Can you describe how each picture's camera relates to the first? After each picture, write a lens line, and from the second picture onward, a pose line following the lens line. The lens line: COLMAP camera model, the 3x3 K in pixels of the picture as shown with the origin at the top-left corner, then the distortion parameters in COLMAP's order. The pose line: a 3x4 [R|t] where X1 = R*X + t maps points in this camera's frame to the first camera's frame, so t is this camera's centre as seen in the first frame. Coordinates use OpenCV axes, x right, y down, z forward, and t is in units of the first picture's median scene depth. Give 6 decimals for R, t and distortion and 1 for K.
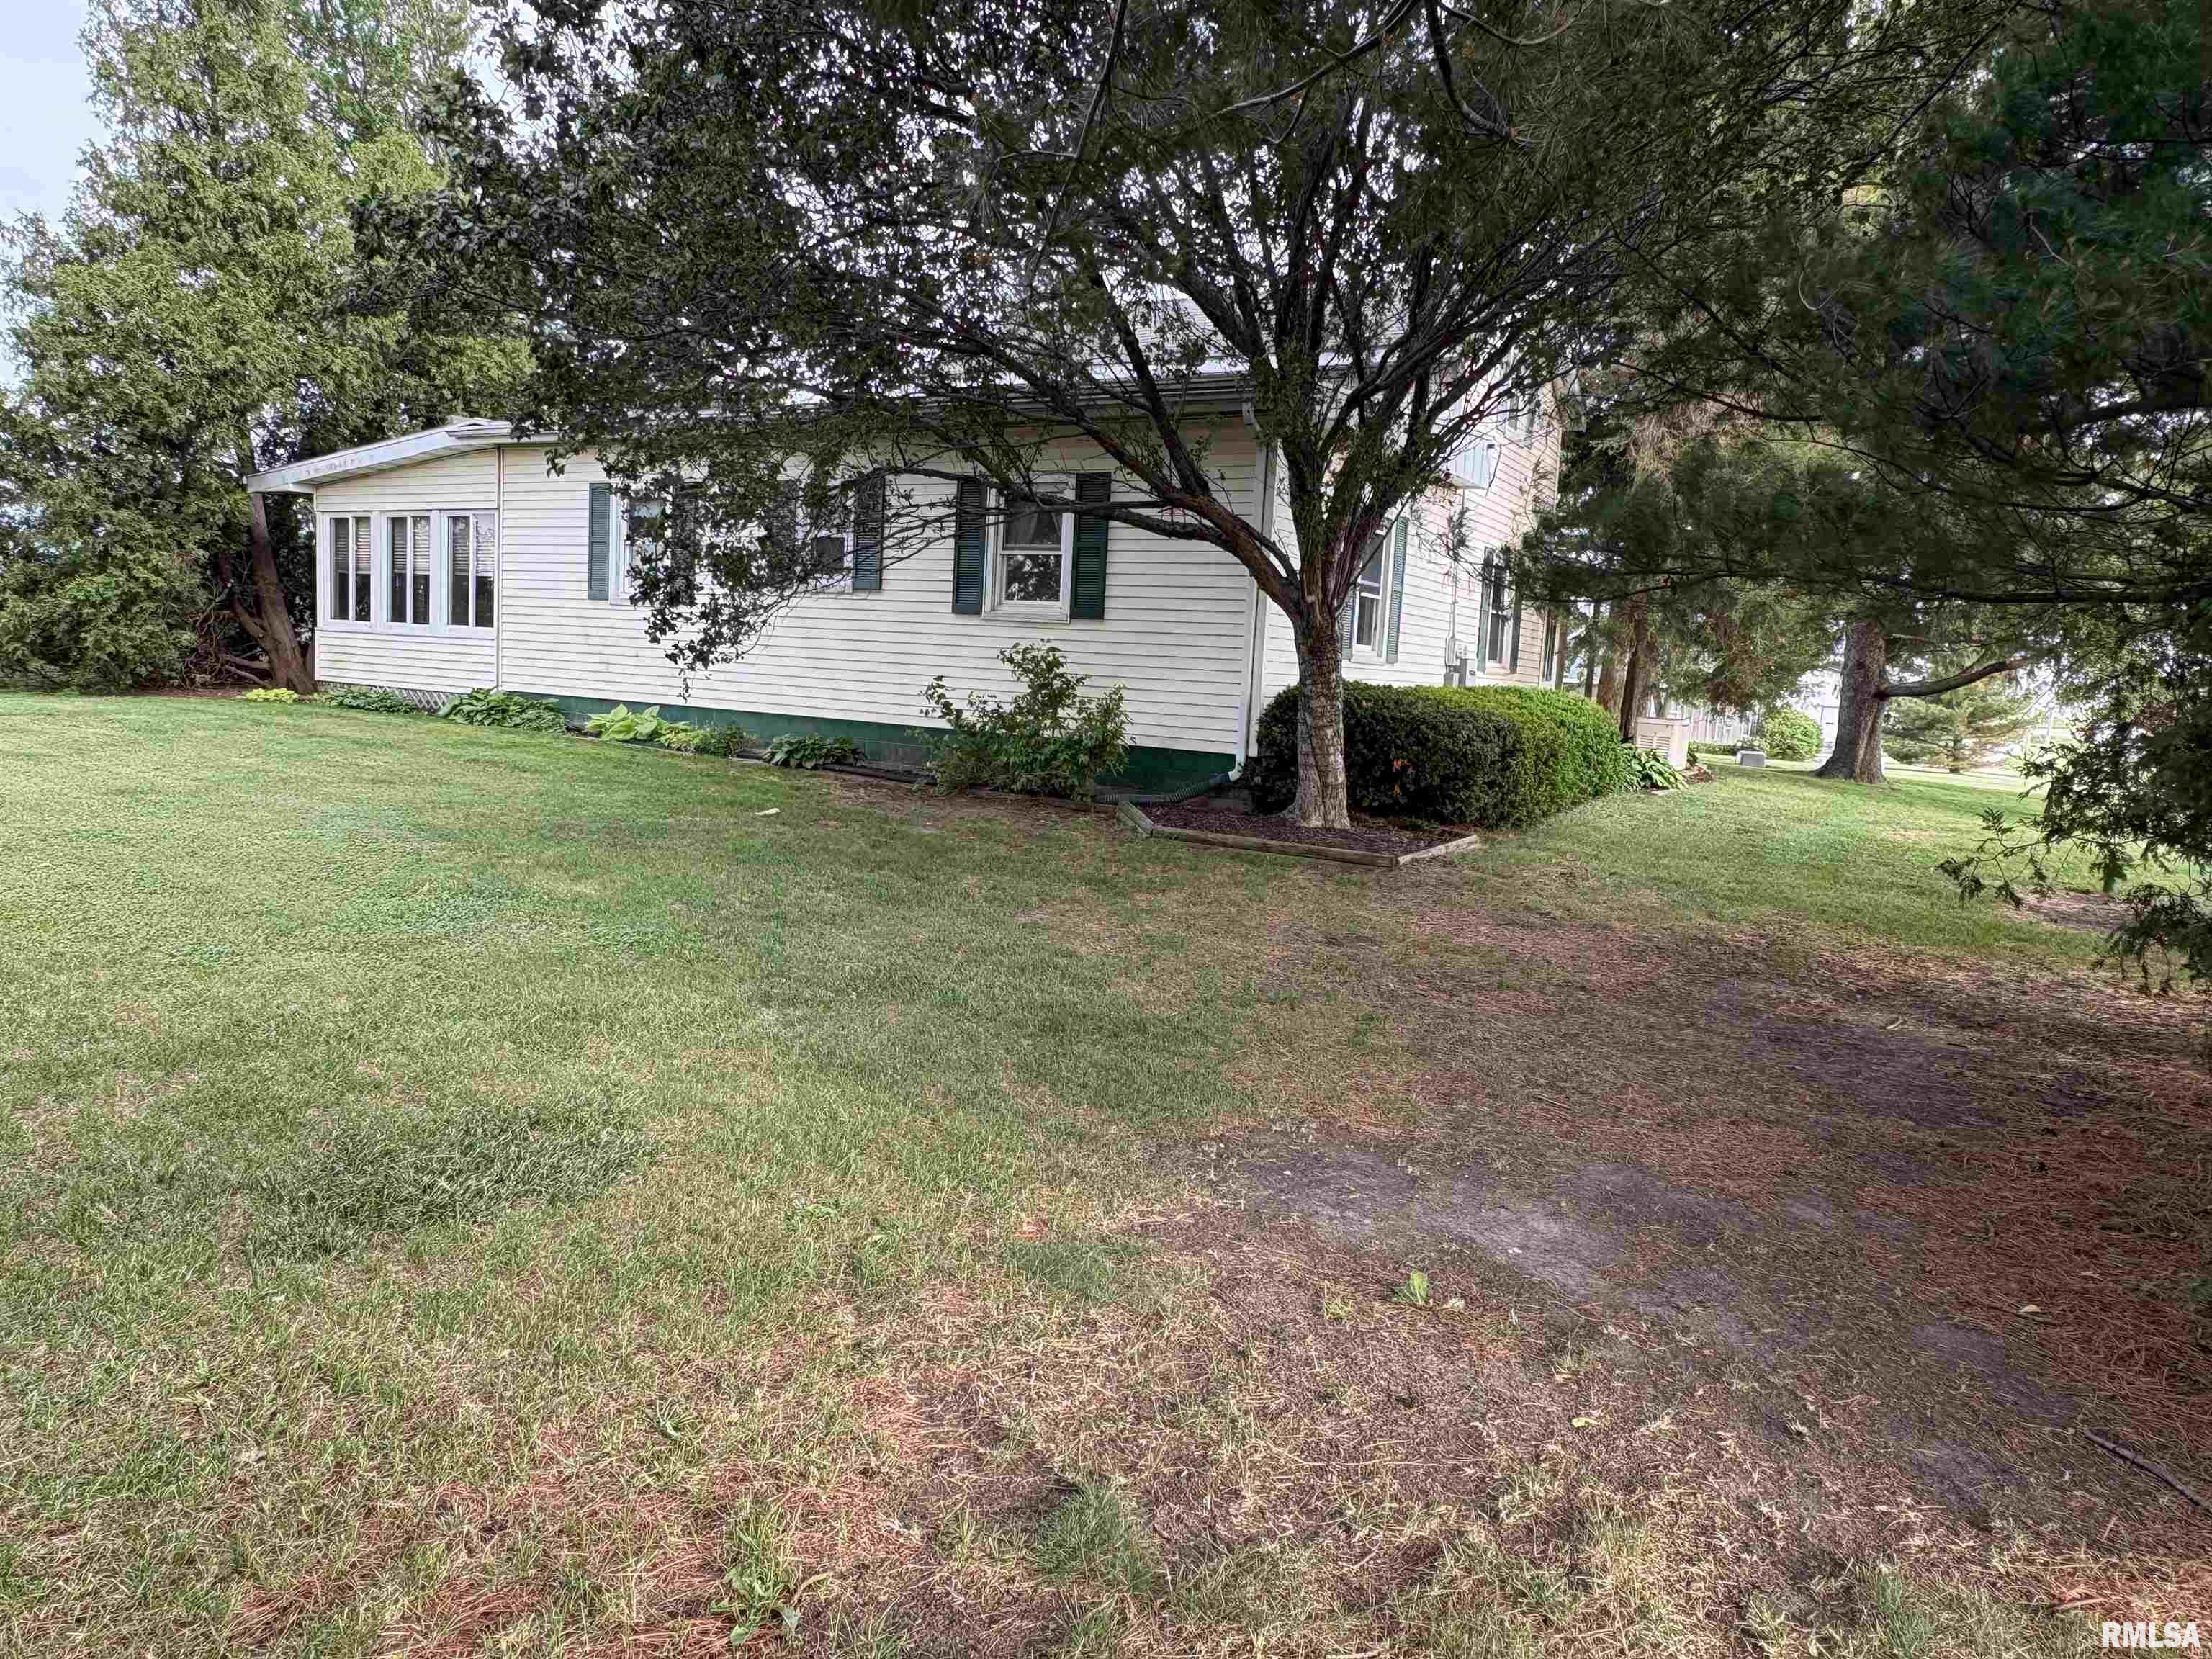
lens RADIAL K [[1409.1, 0, 1109.5], [0, 1409.1, 844.7], [0, 0, 1]] dist [-0.023979, 0.016046]
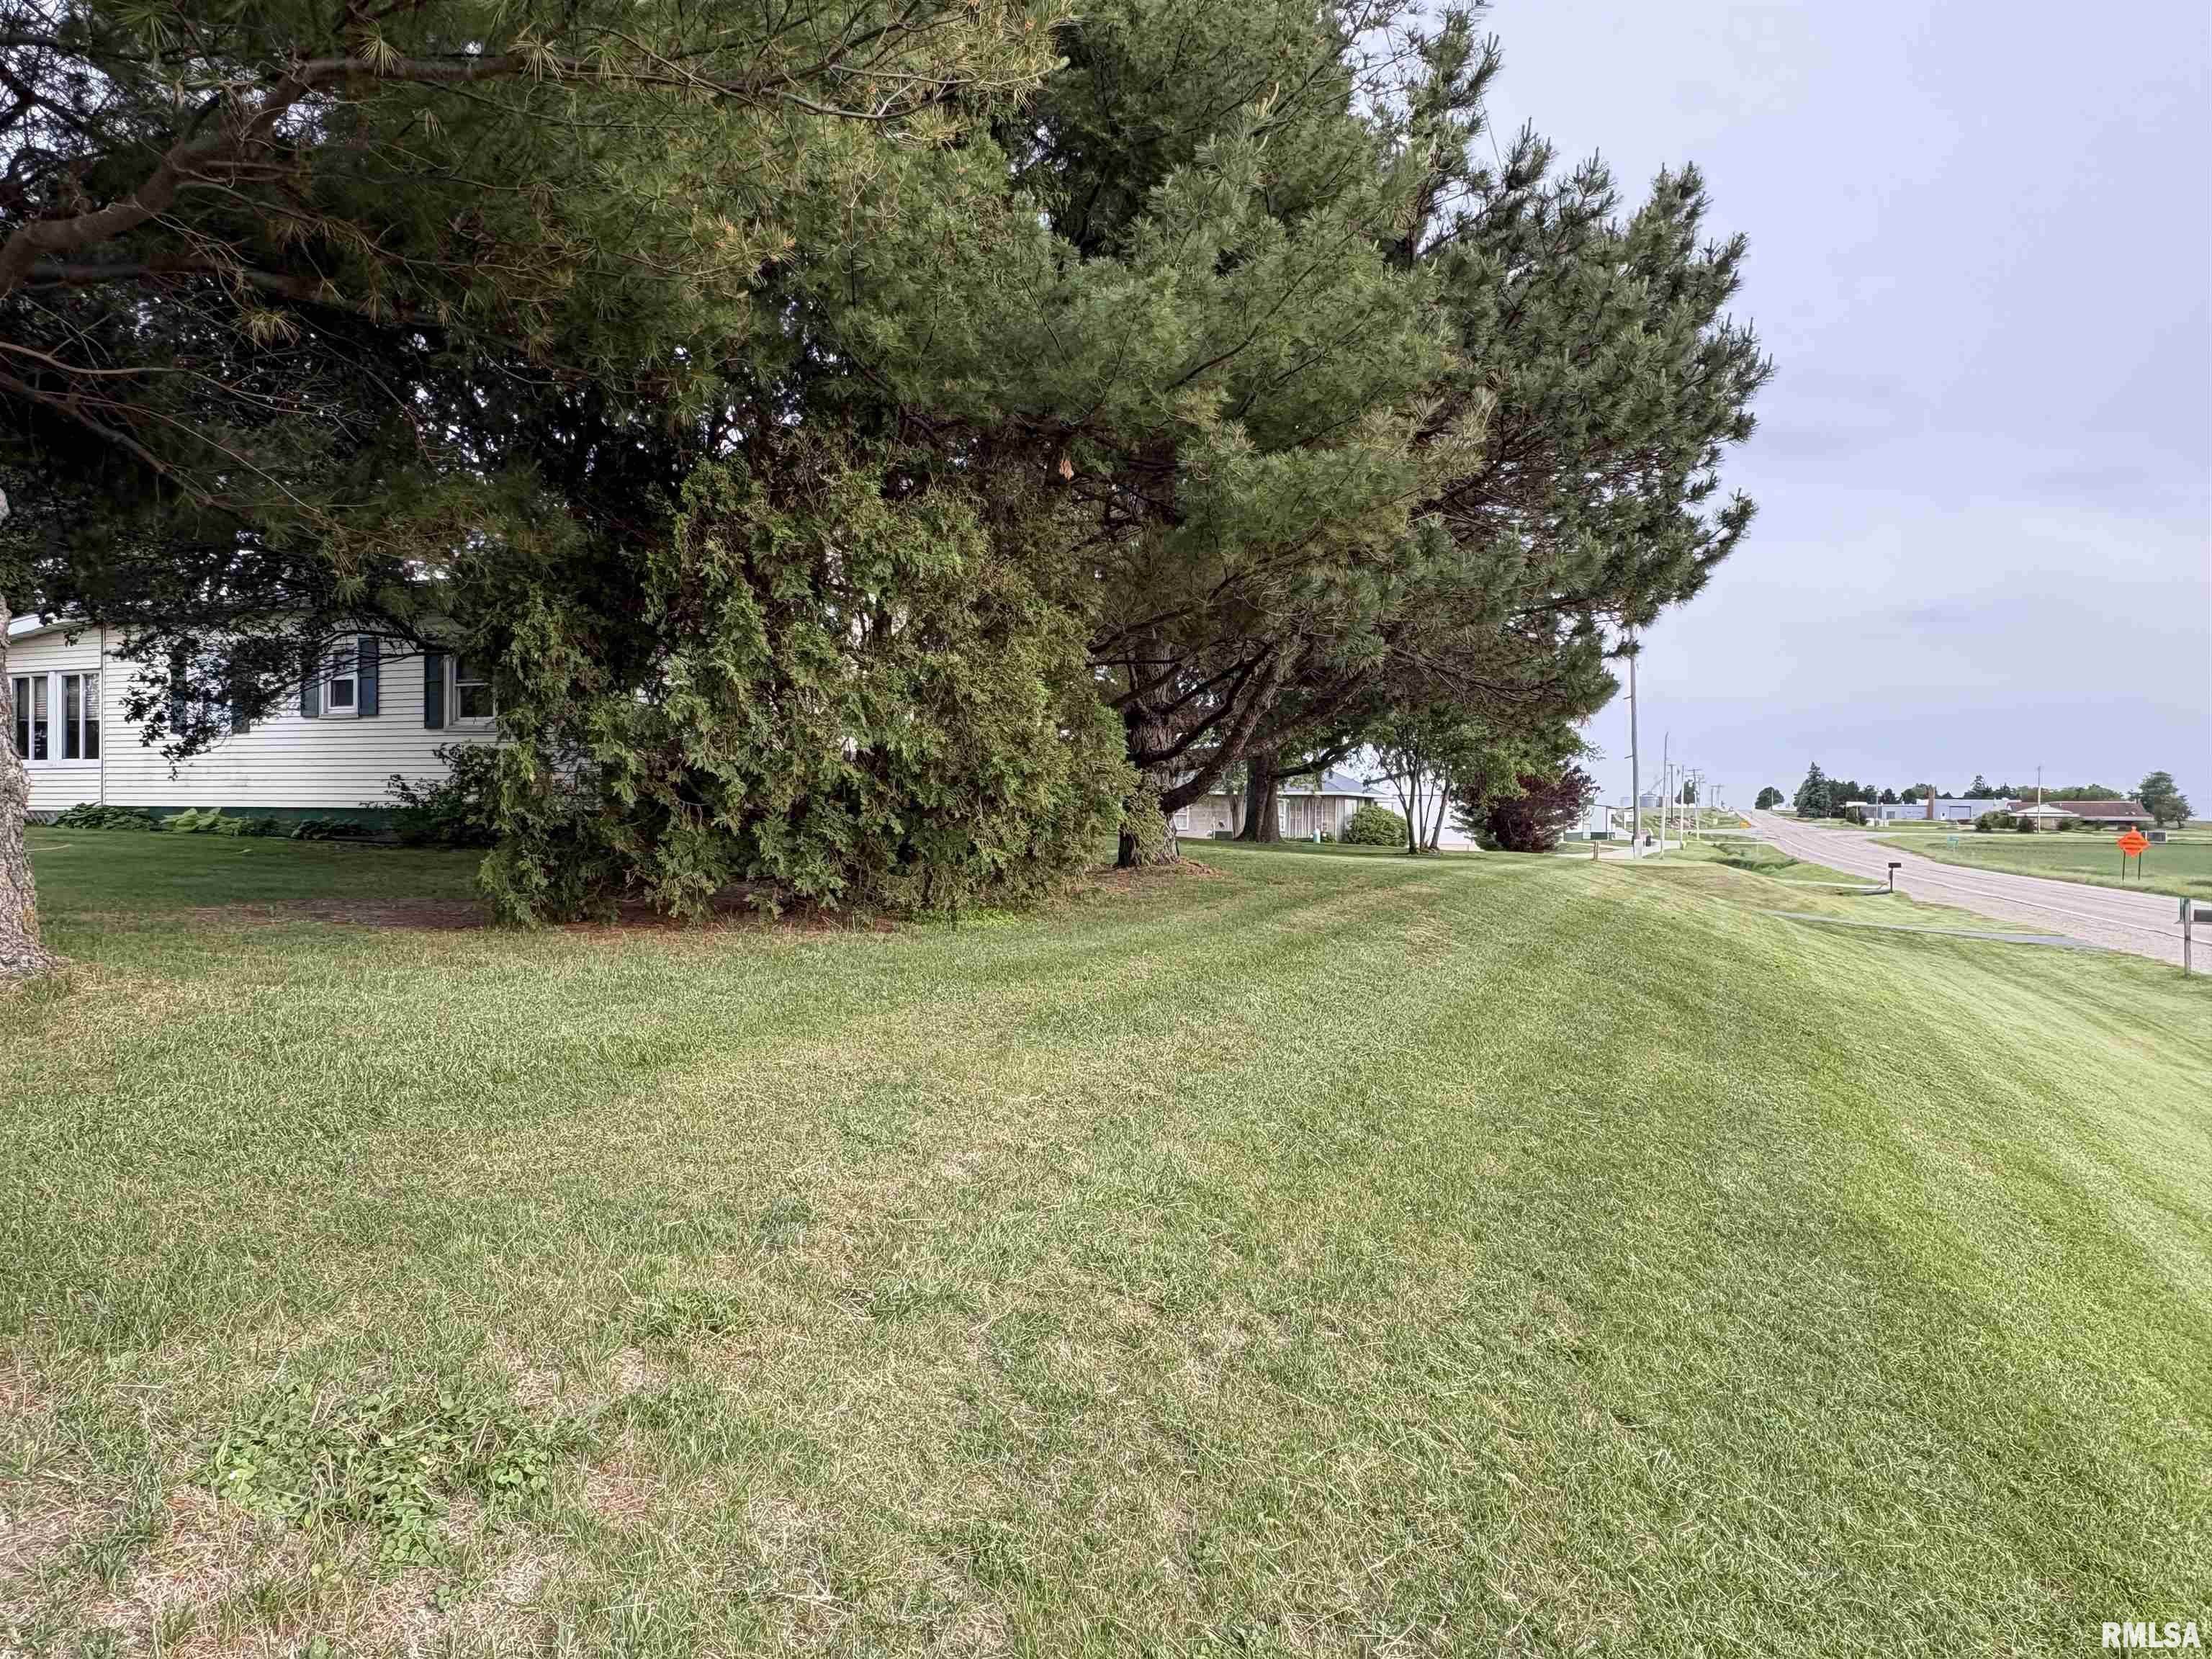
lens RADIAL K [[1409.1, 0, 1098.0], [0, 1409.1, 844.9], [0, 0, 1]] dist [-0.023979, 0.016046]
pose [[0.986942, -0.051393, 0.152656, 0.510152], [0.065489, 0.993895, -0.088789, 0.187790], [-0.147161, 0.097627, 0.984283, -0.744223]]
